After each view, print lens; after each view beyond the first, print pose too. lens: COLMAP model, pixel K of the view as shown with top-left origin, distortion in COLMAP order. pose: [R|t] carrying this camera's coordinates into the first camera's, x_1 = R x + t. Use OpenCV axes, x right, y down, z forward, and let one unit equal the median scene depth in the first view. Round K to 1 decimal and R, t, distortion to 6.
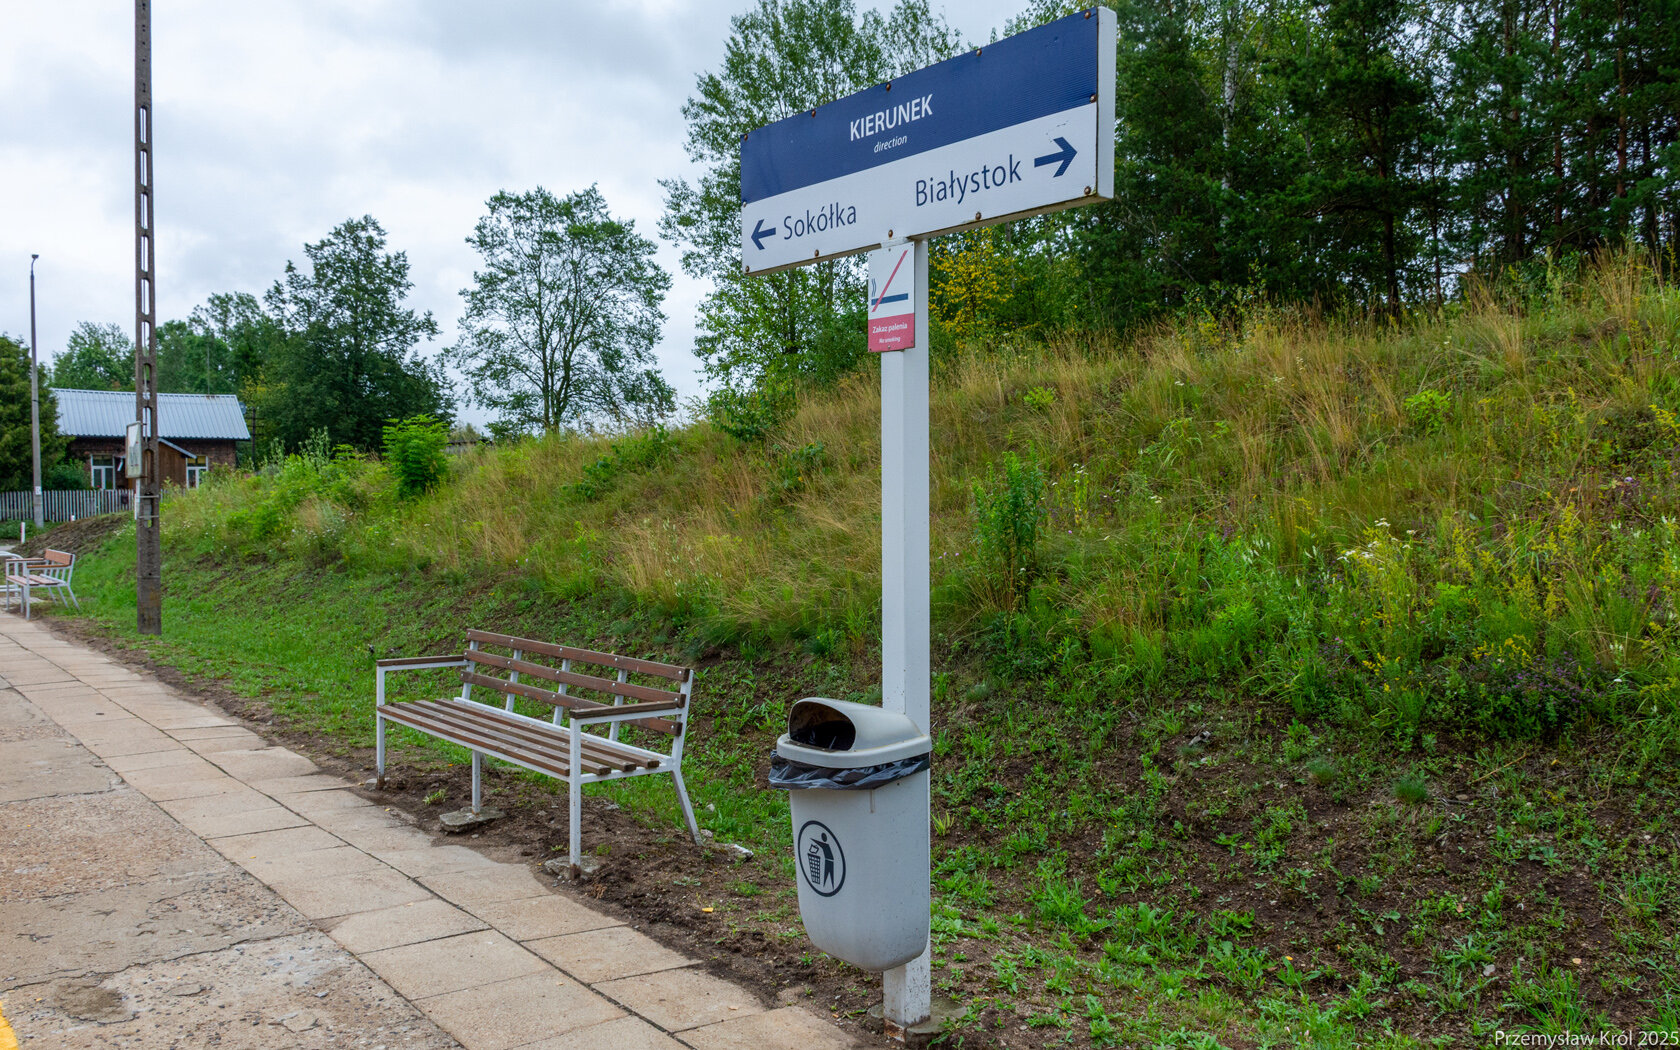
lens RADIAL K [[1322.7, 0, 831.7], [0, 1322.7, 524.4], [0, 0, 1]] dist [-0.018046, 0.005469]
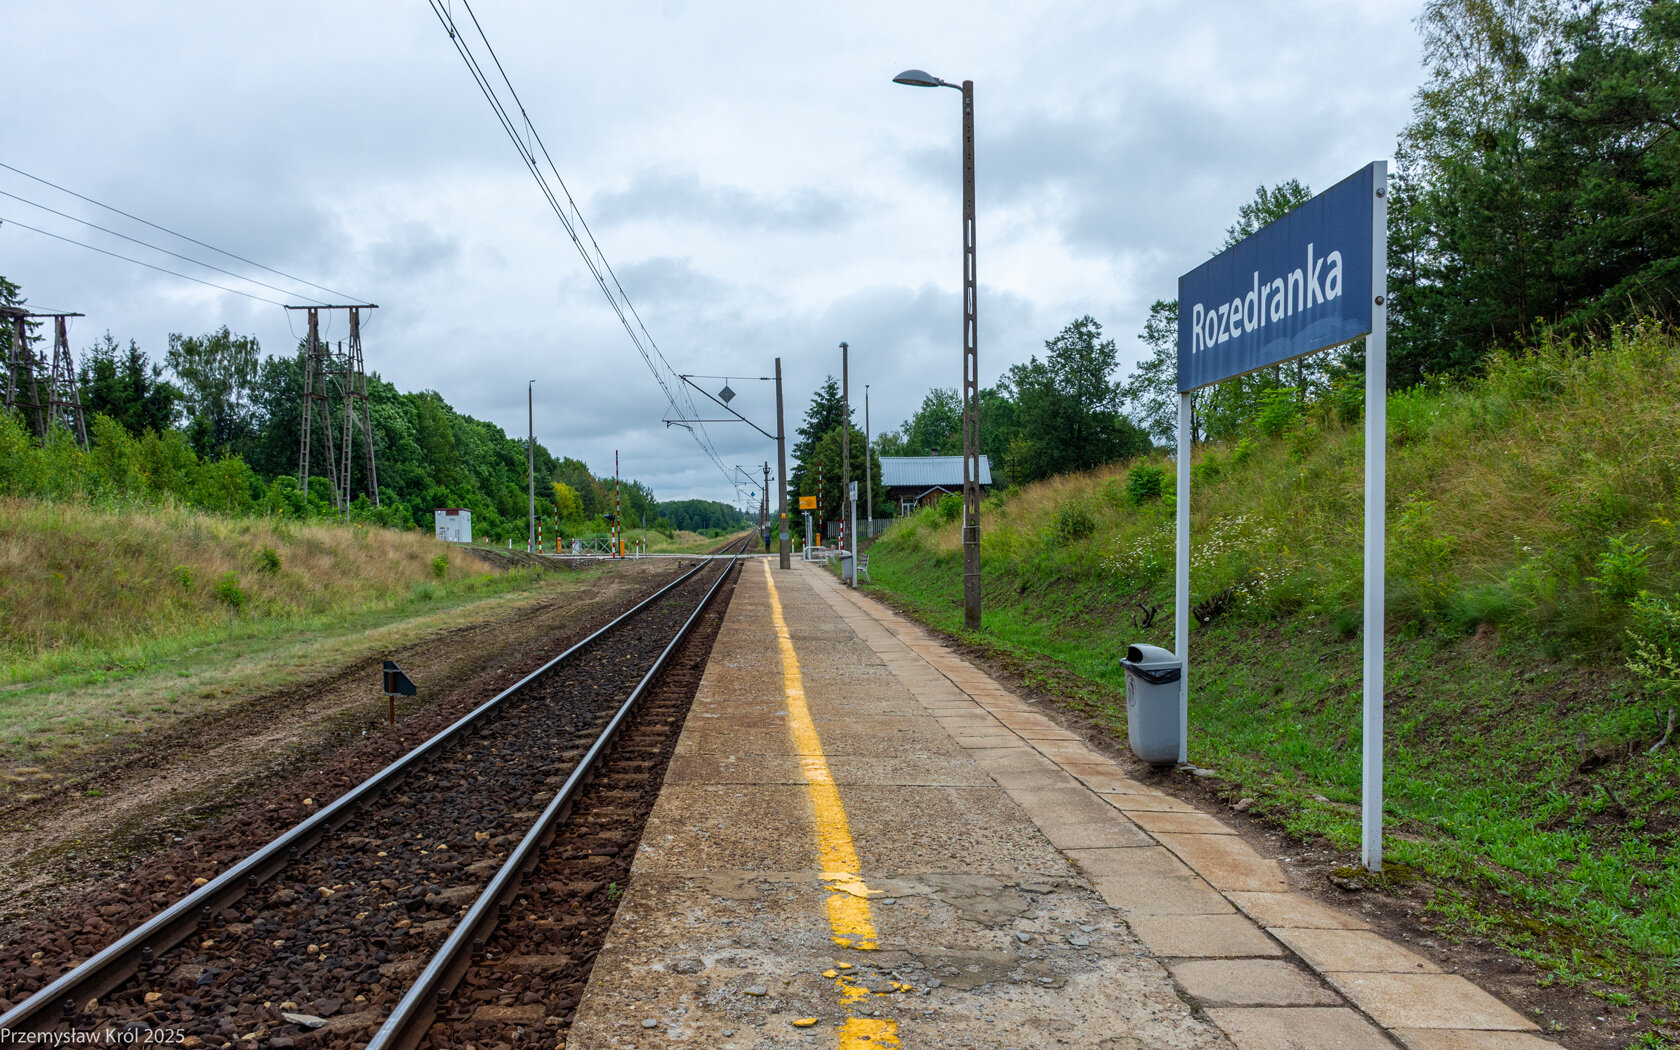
lens RADIAL K [[1572.6, 0, 824.9], [0, 1572.6, 526.2], [0, 0, 1]] dist [0.129647, 0.000000]
pose [[0.813818, -0.010679, -0.581022, 0.387288], [0.000950, 0.999854, -0.017047, 0.012624], [0.581119, 0.013321, 0.813709, -0.505550]]
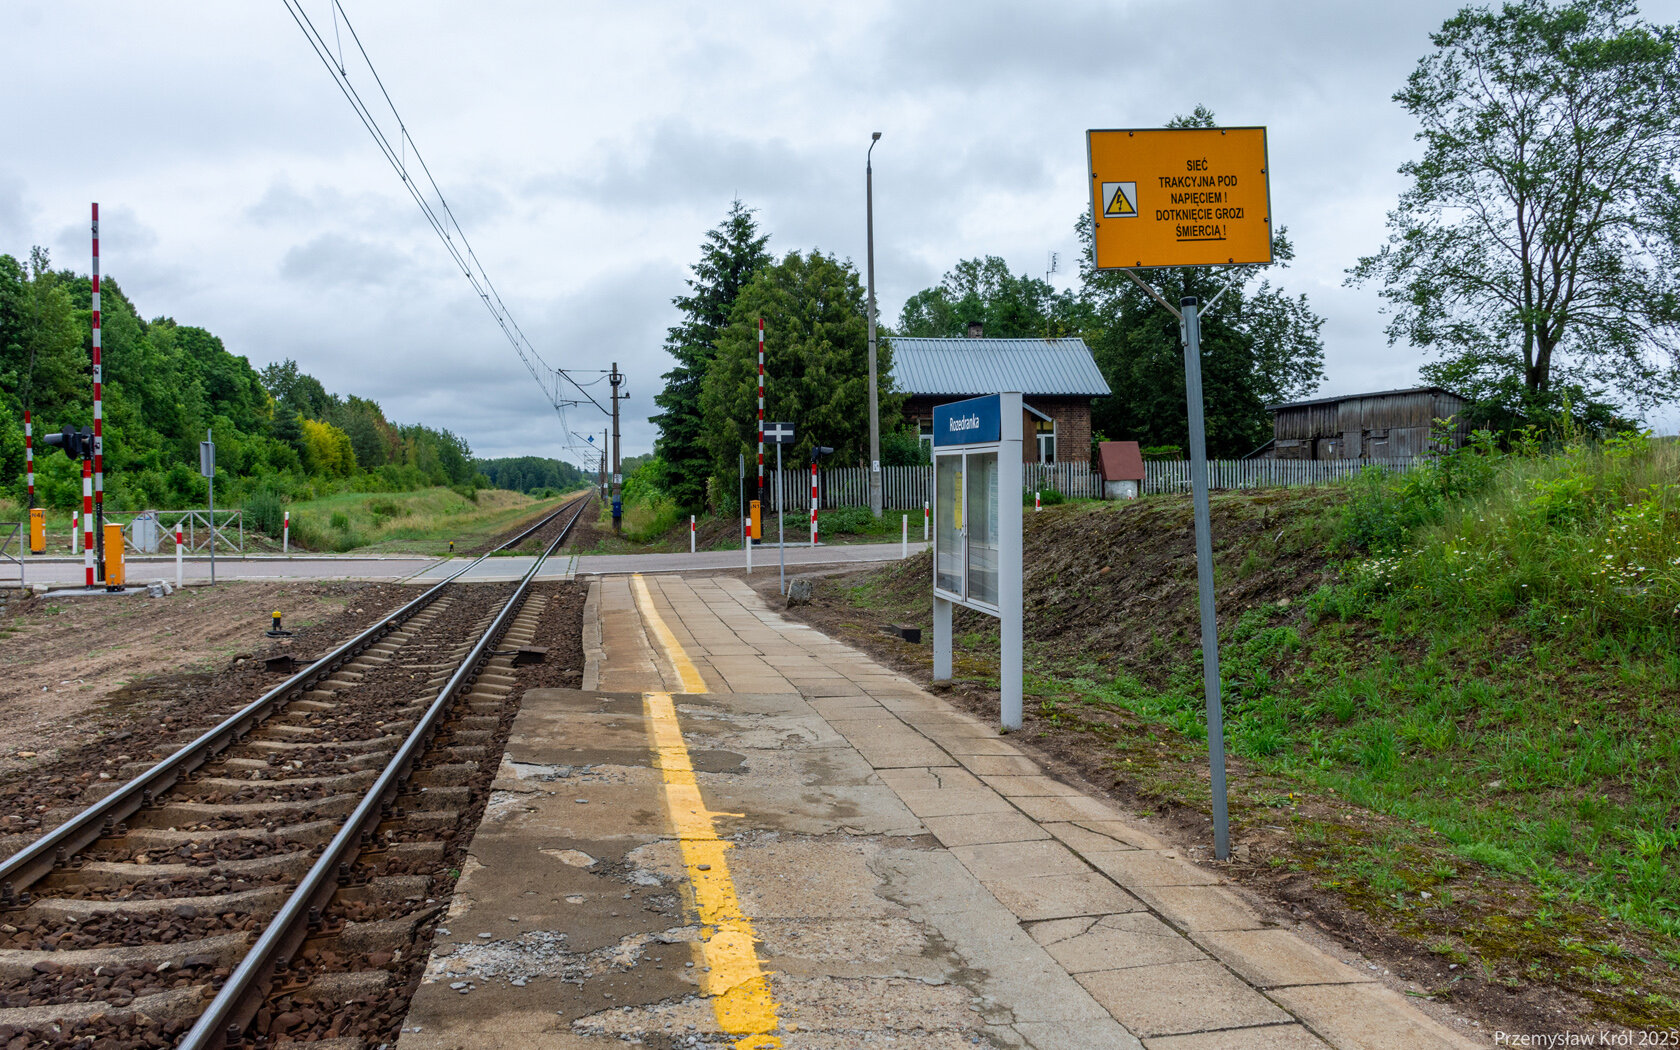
lens RADIAL K [[1202.4, 0, 838.6], [0, 1202.4, 522.2], [0, 0, 1]] dist [-0.004058, 0.002057]
pose [[0.894141, 0.006946, -0.447733, -0.230726], [-0.001711, 0.999925, 0.012095, -0.002054], [0.447783, -0.010048, 0.894086, 0.283457]]
